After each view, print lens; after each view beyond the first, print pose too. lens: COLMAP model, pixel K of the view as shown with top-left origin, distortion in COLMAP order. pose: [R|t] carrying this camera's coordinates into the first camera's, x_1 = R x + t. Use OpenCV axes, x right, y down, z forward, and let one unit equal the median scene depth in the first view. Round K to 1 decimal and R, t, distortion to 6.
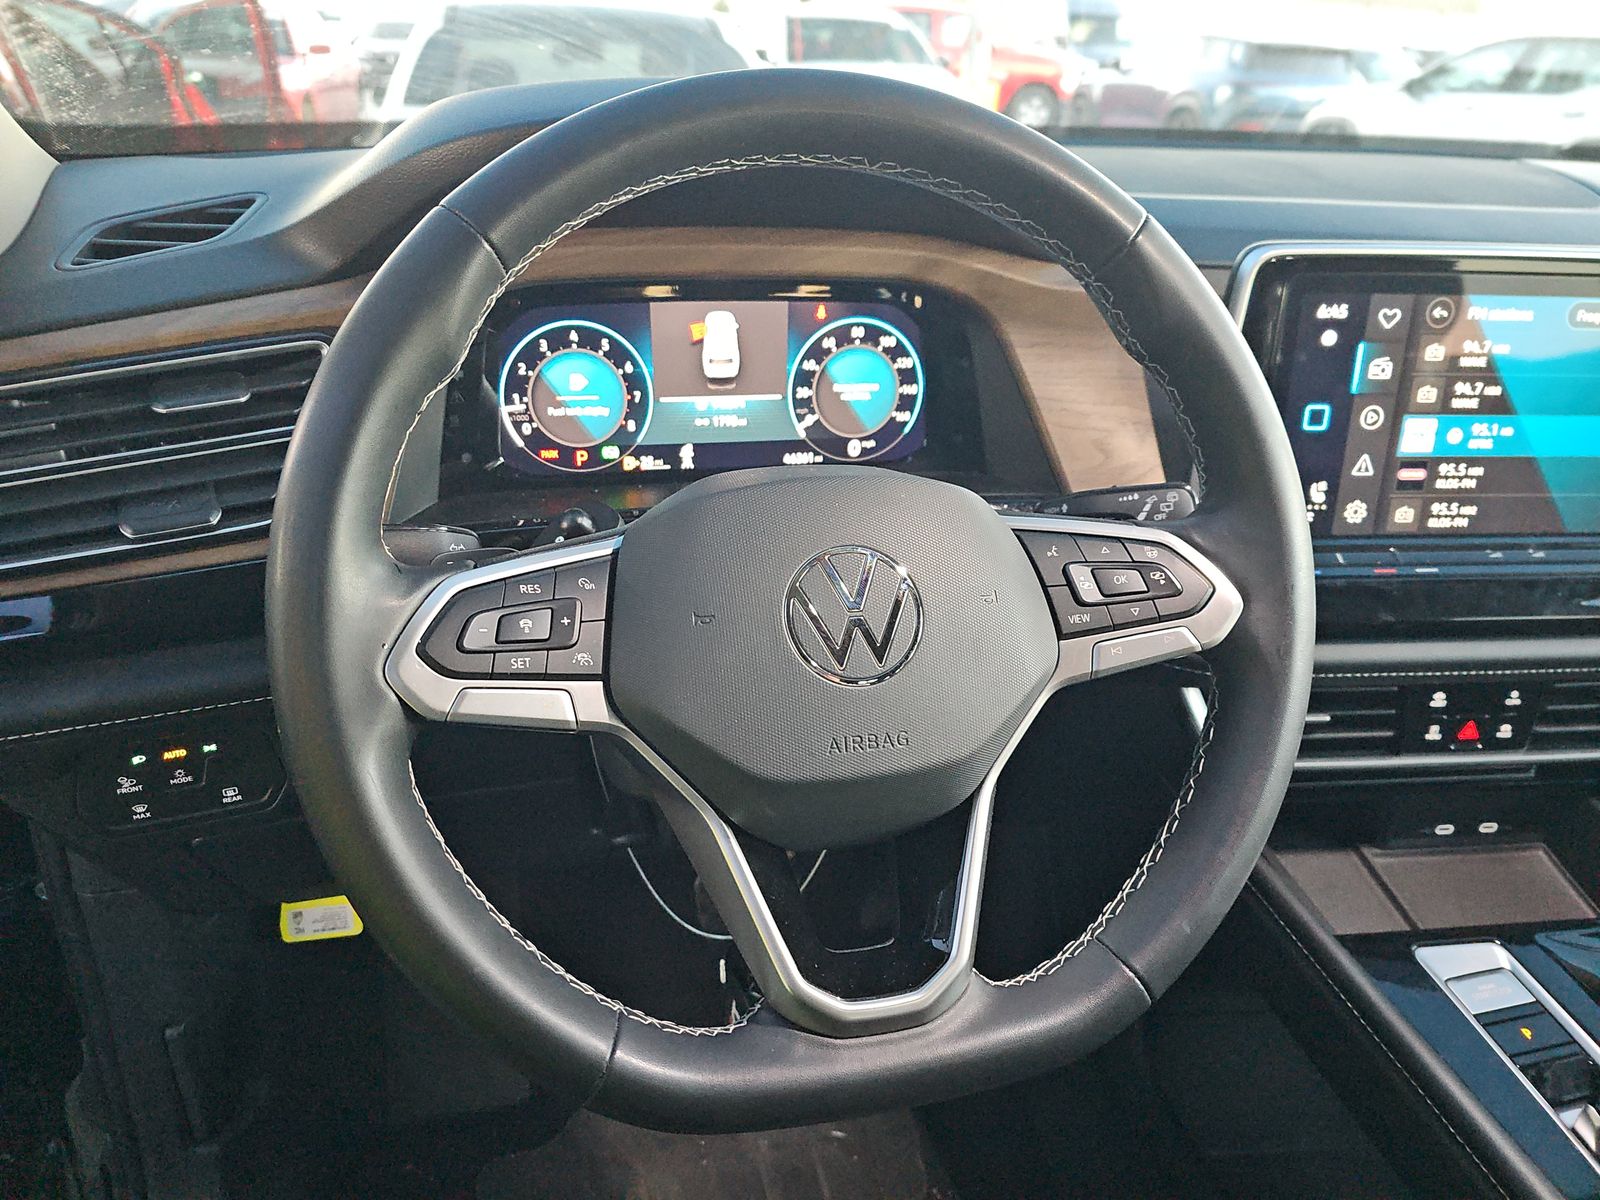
lens RADIAL K [[1048.0, 0, 783.5], [0, 1048.0, 601.5], [0, 0, 1]] dist [0.037488, -0.029309]
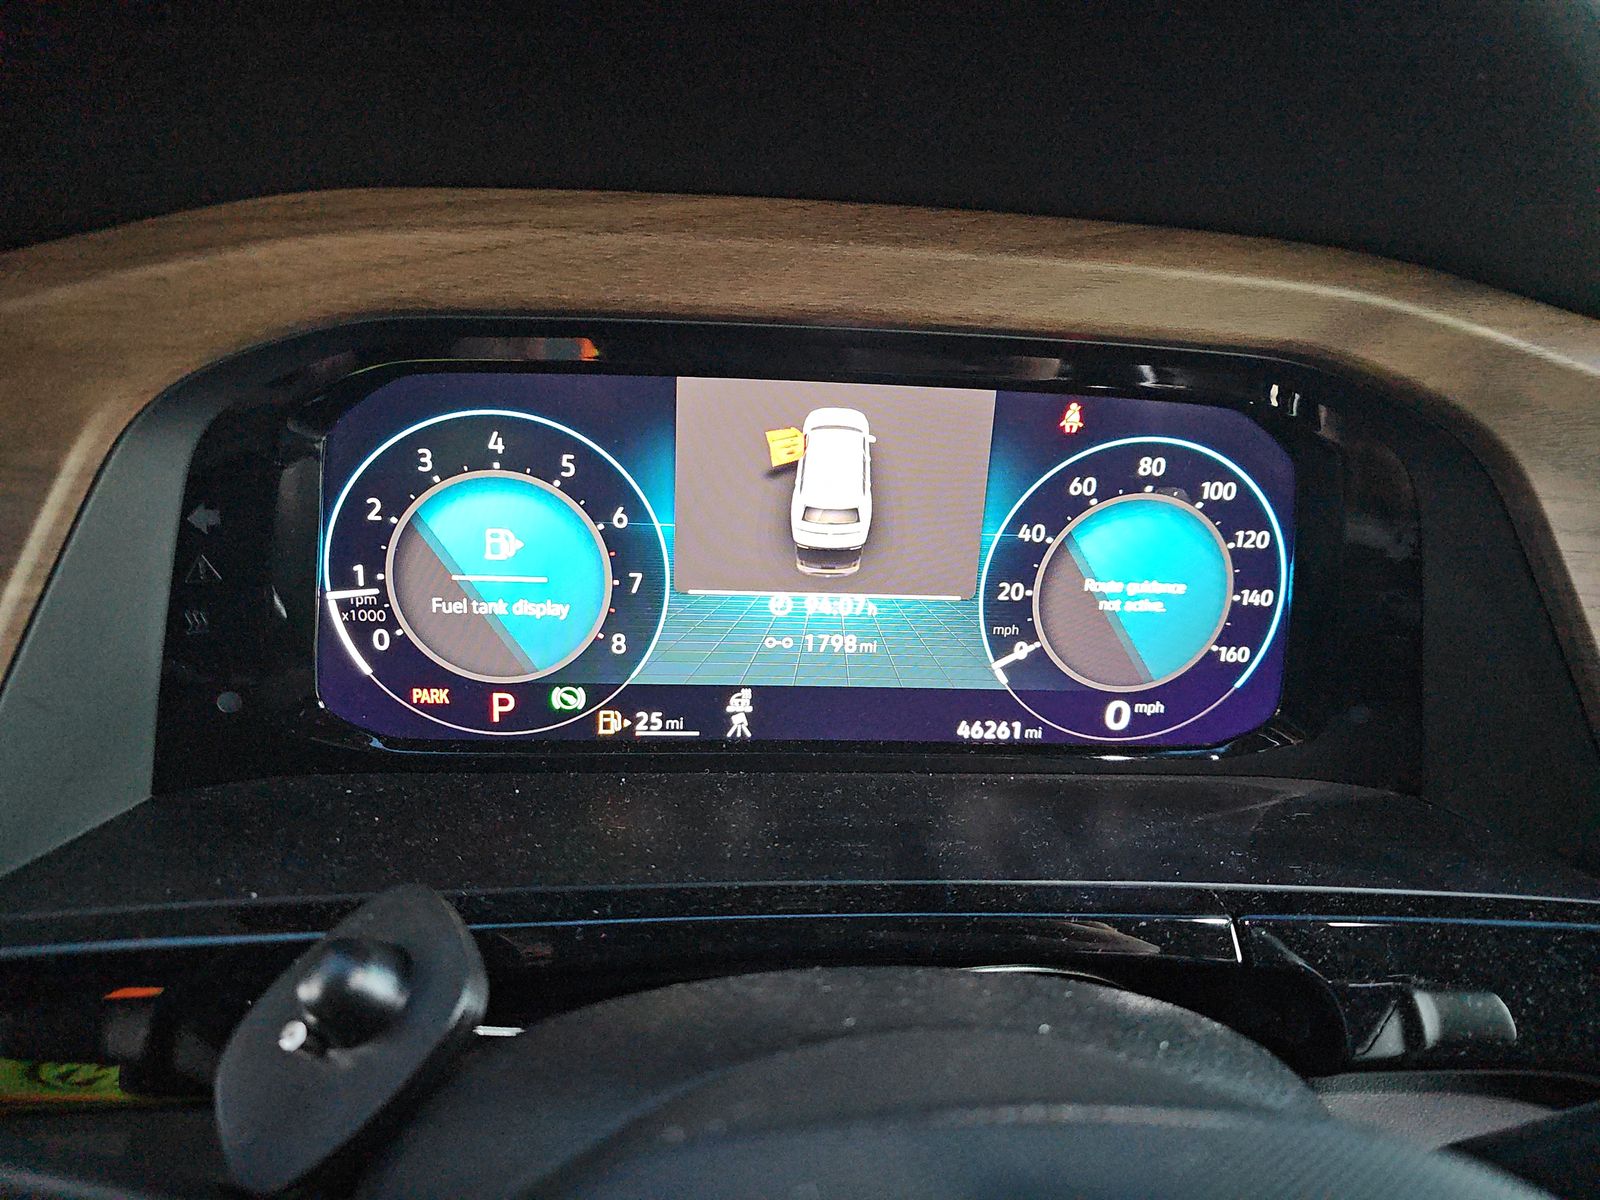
lens RADIAL K [[1048.0, 0, 795.9], [0, 1048.0, 599.9], [0, 0, 1]] dist [0.037488, -0.029309]
pose [[0.985572, 0.085602, -0.146013, -0.006747], [-0.093912, 0.994274, -0.050984, -0.169524], [0.140813, 0.063961, 0.987968, 0.564932]]
